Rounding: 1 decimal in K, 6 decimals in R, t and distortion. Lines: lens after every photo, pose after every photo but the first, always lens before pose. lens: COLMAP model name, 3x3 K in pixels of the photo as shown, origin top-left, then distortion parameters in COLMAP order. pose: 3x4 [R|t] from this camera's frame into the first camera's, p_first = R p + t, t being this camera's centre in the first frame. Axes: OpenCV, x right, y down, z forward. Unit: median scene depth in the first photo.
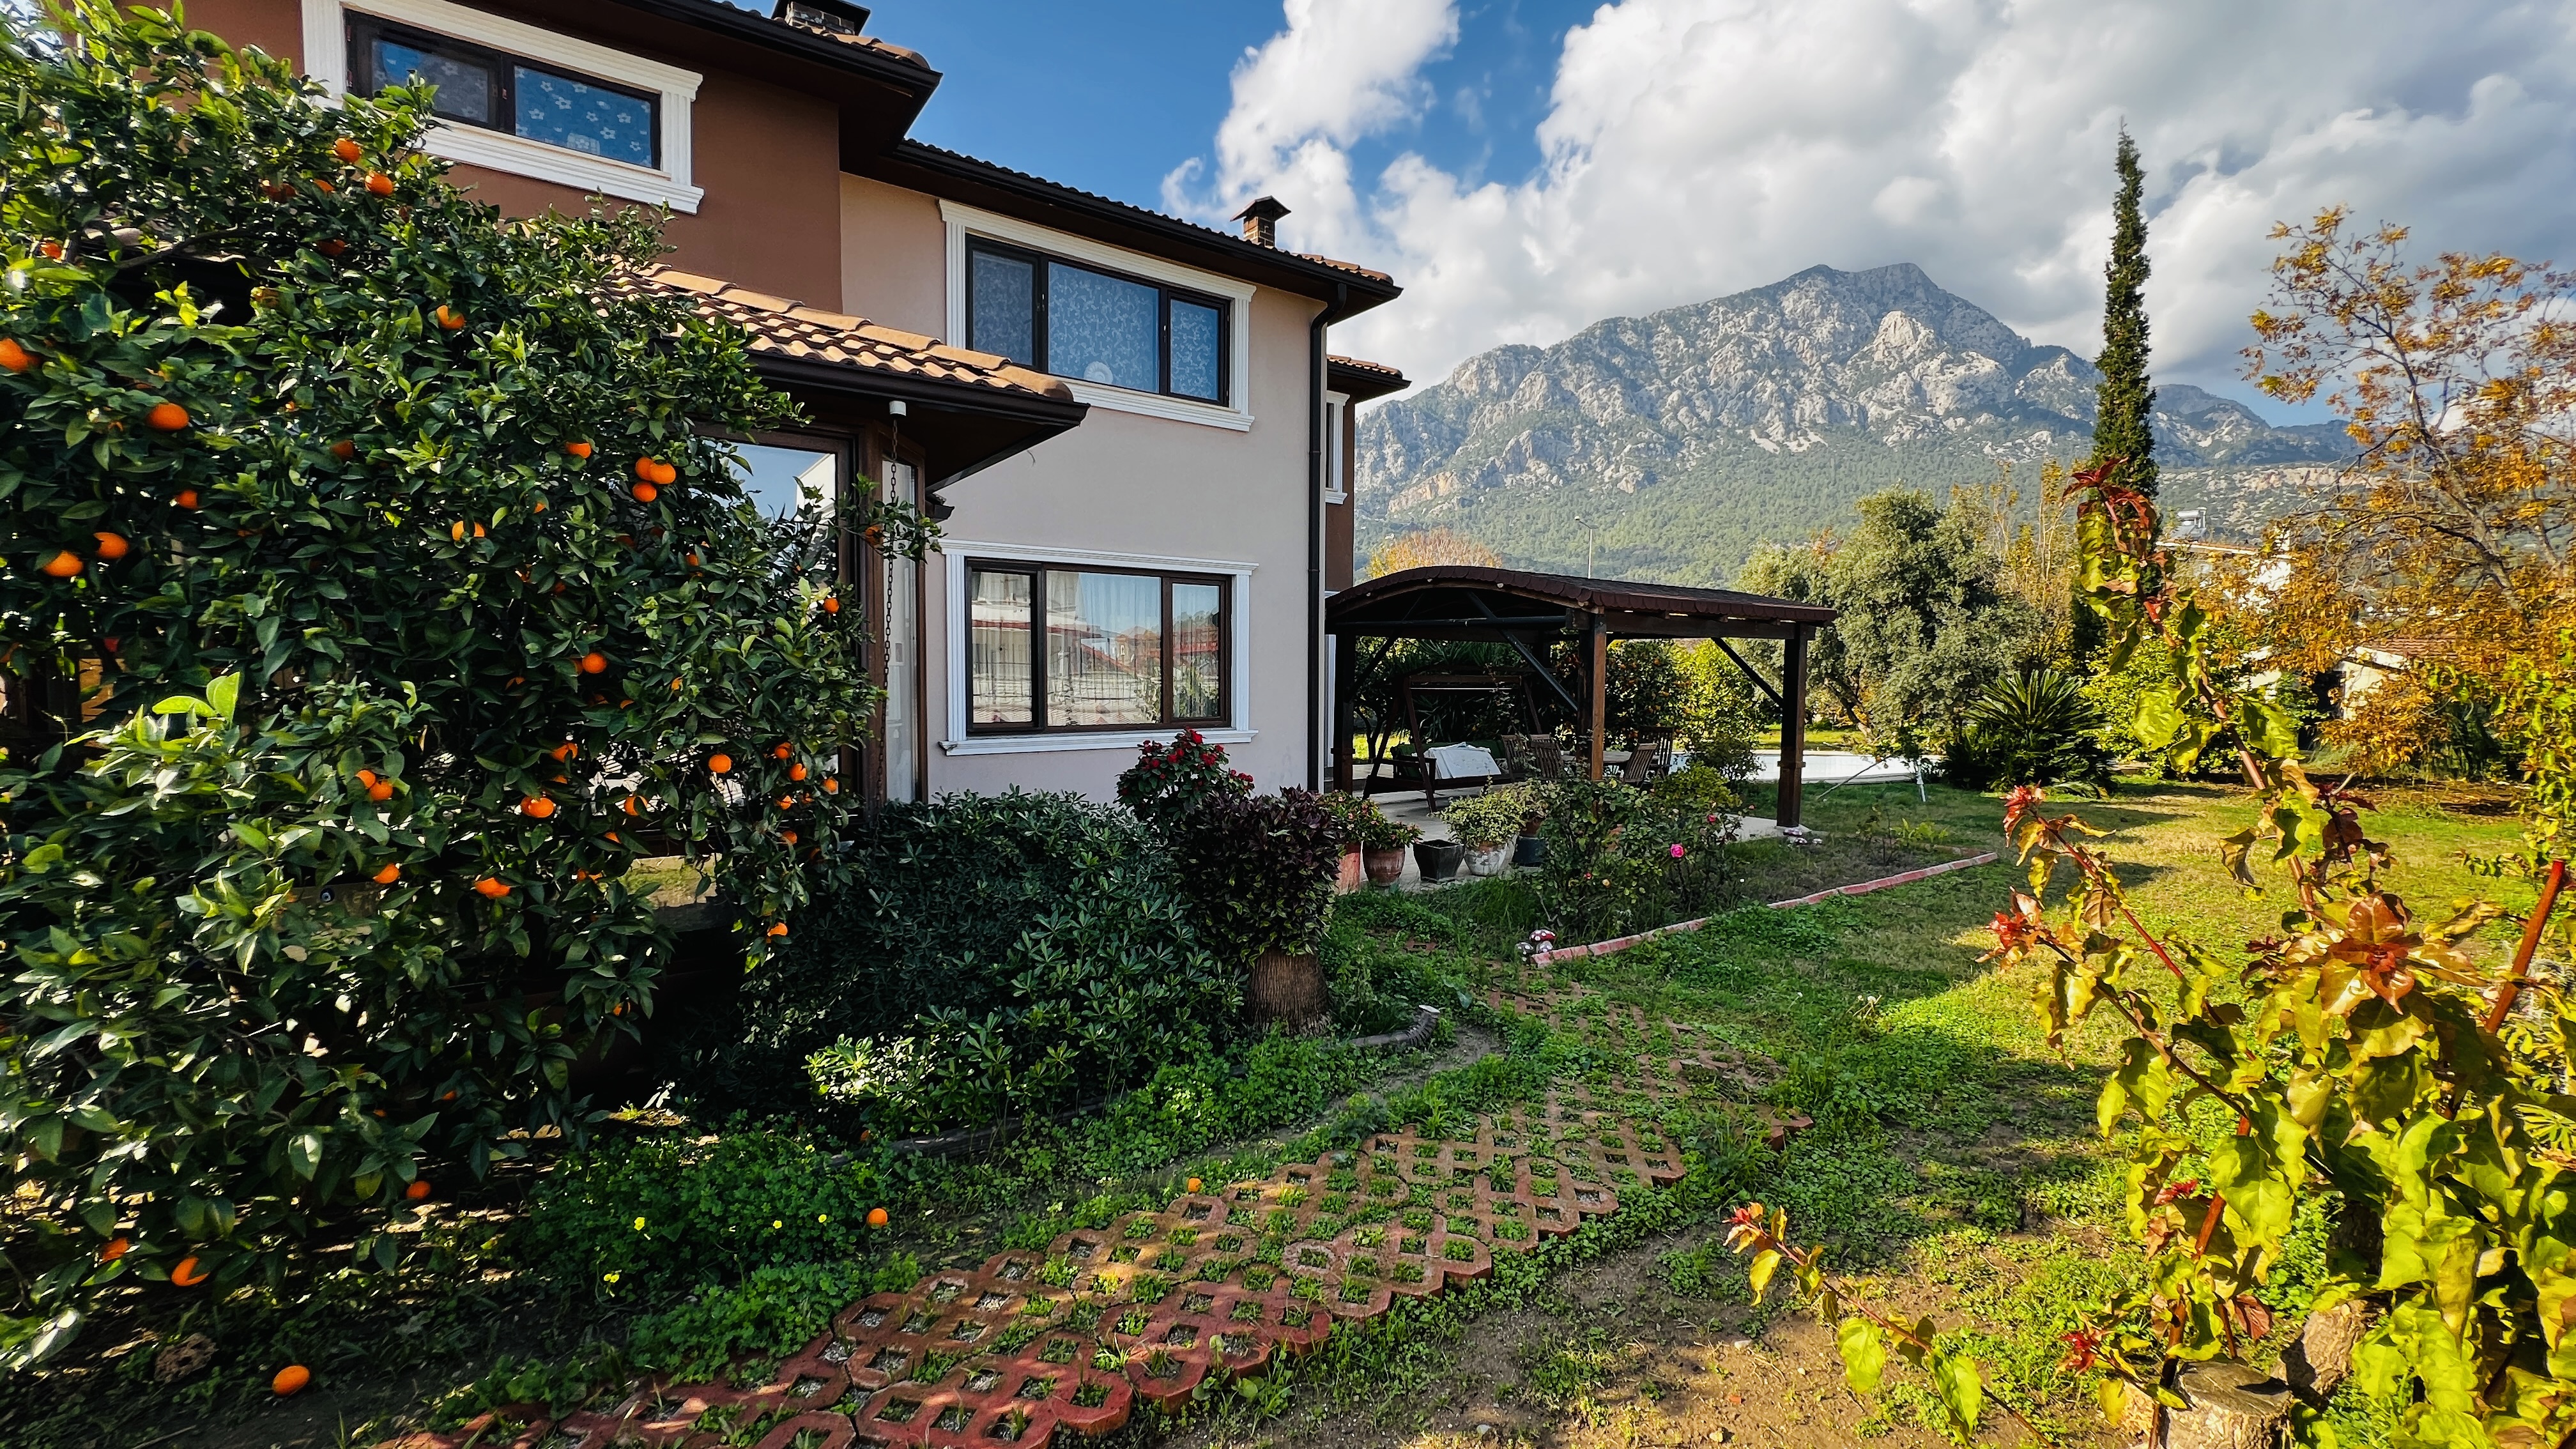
lens RADIAL K [[1031.2, 0, 1282.0], [0, 1031.2, 723.7], [0, 0, 1]] dist [-0.003285, 0.000584]
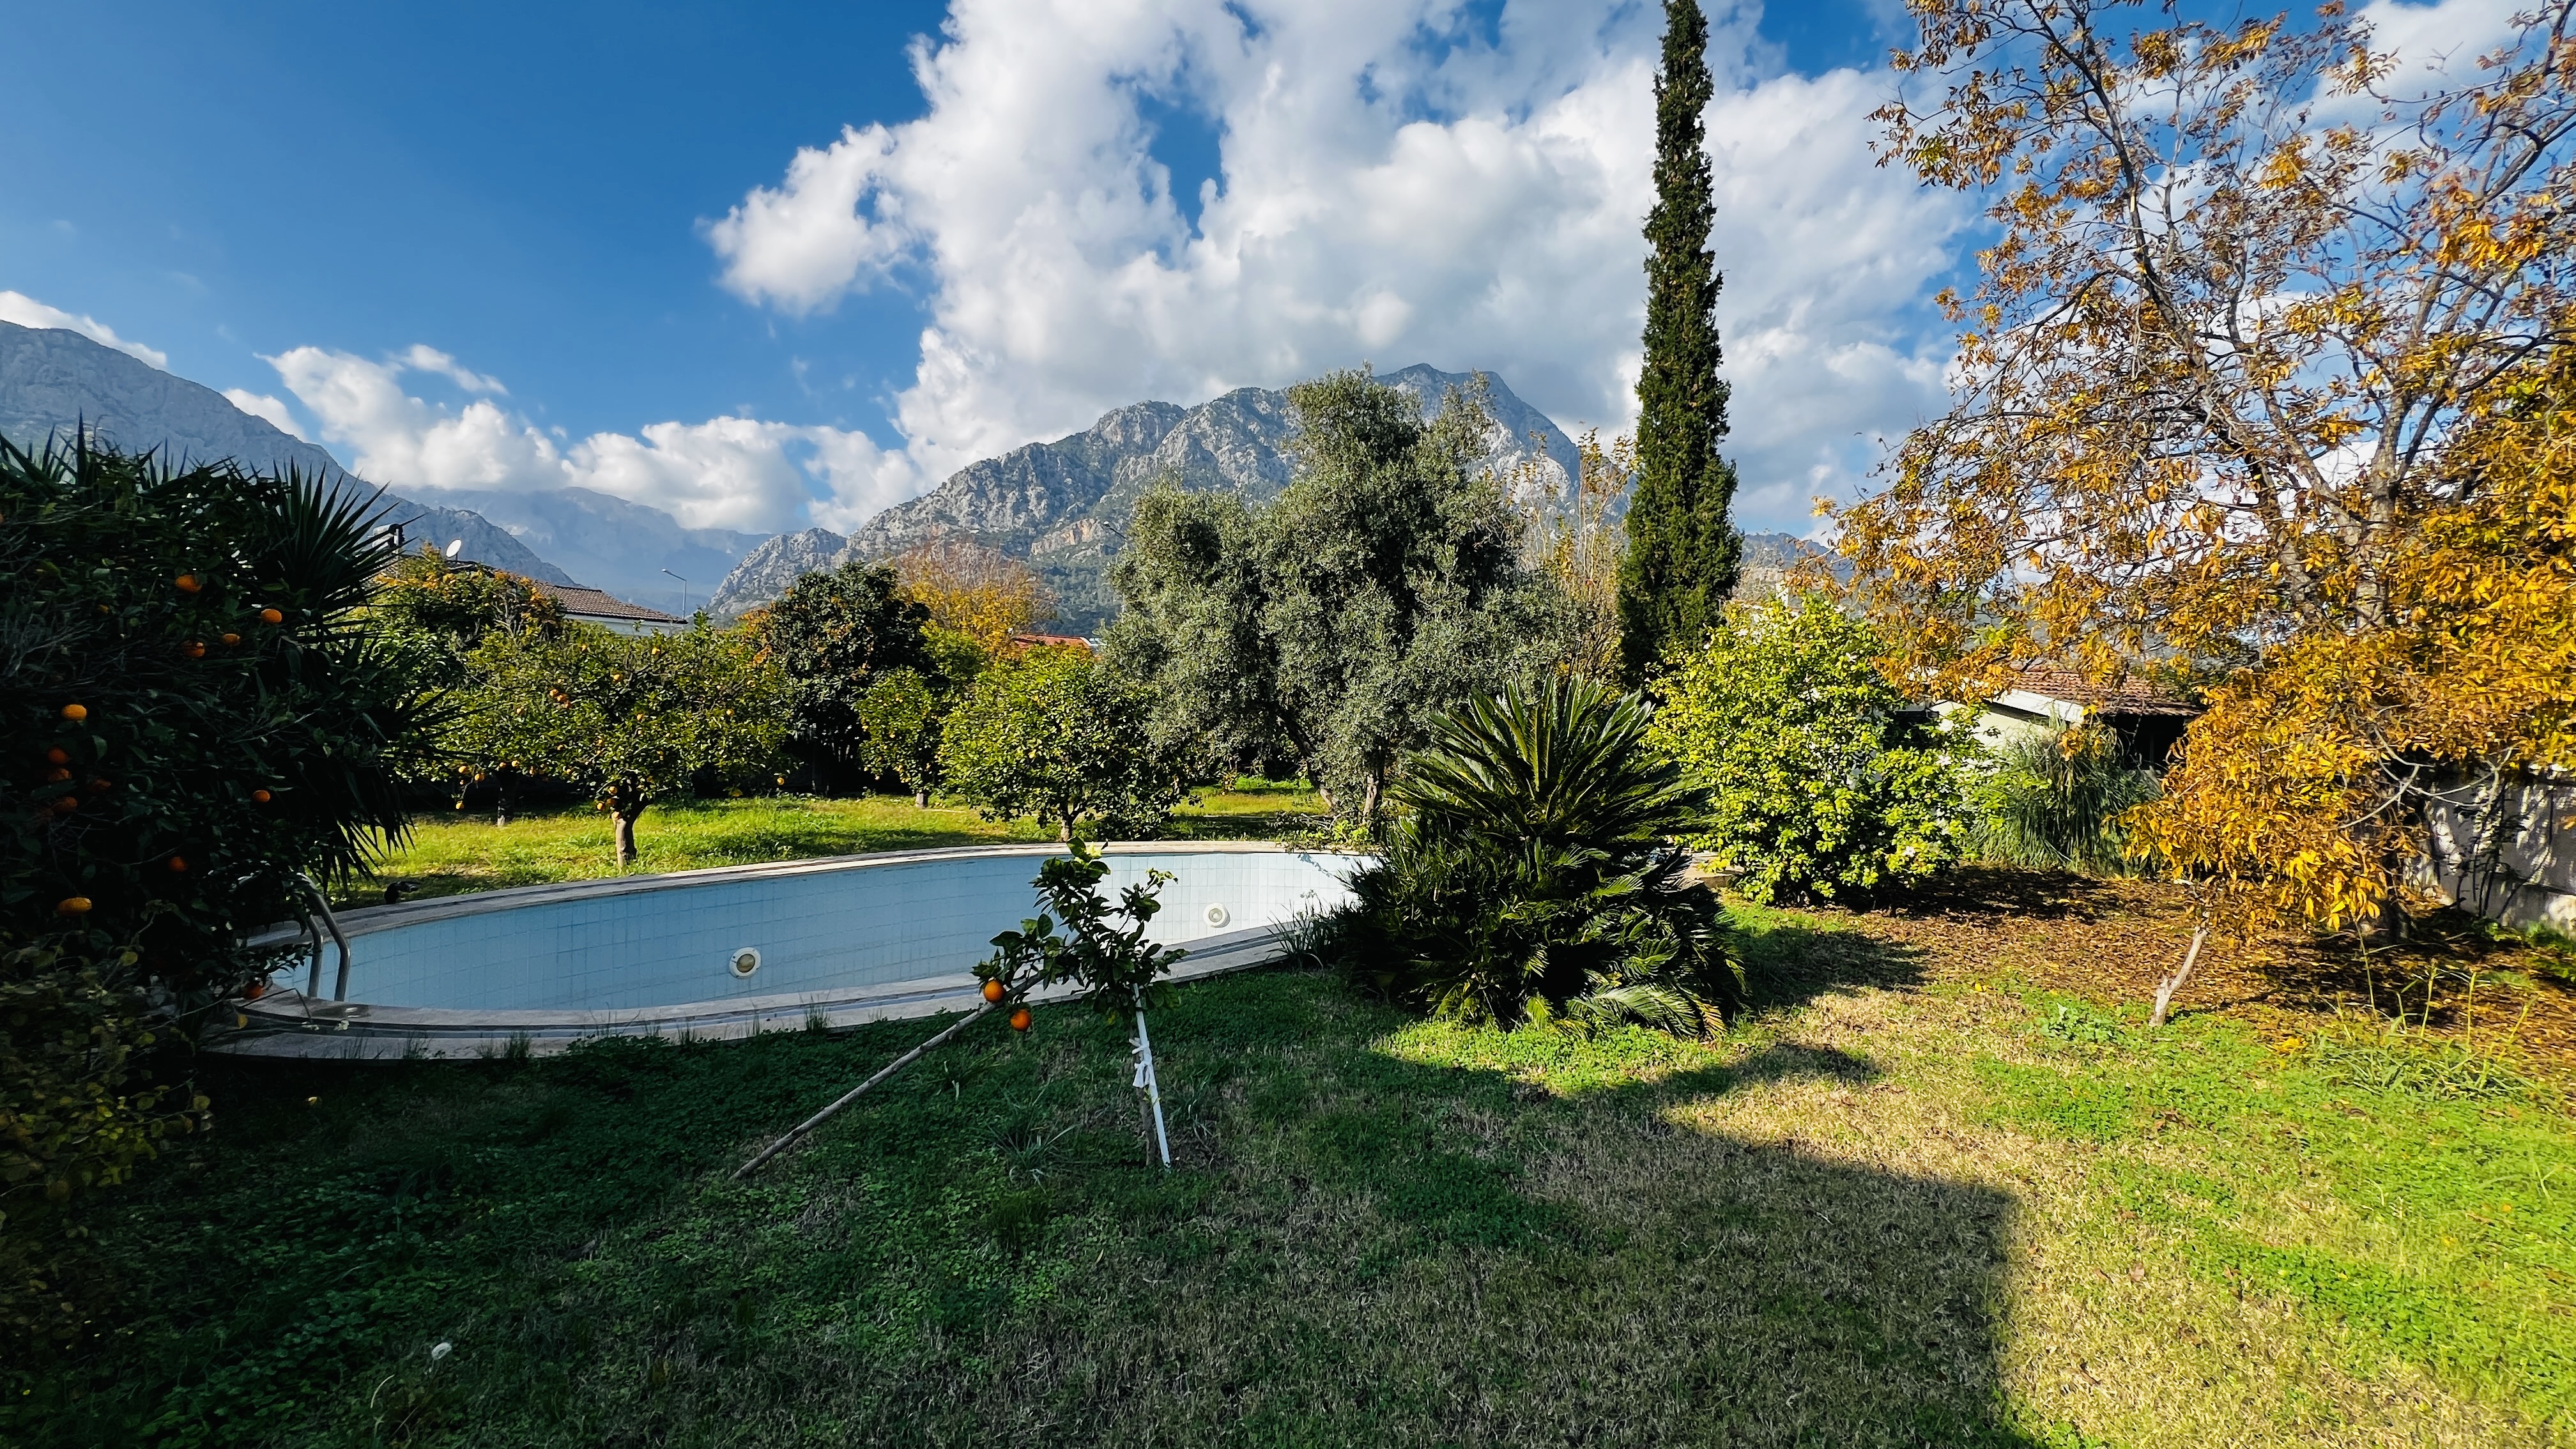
lens RADIAL K [[1031.2, 0, 1289.7], [0, 1031.2, 729.2], [0, 0, 1]] dist [-0.003285, 0.000584]
pose [[0.939823, 0.010195, 0.341508, 0.373821], [0.003436, 0.999222, -0.039287, -0.012419], [-0.341643, 0.038096, 0.939057, 0.493993]]
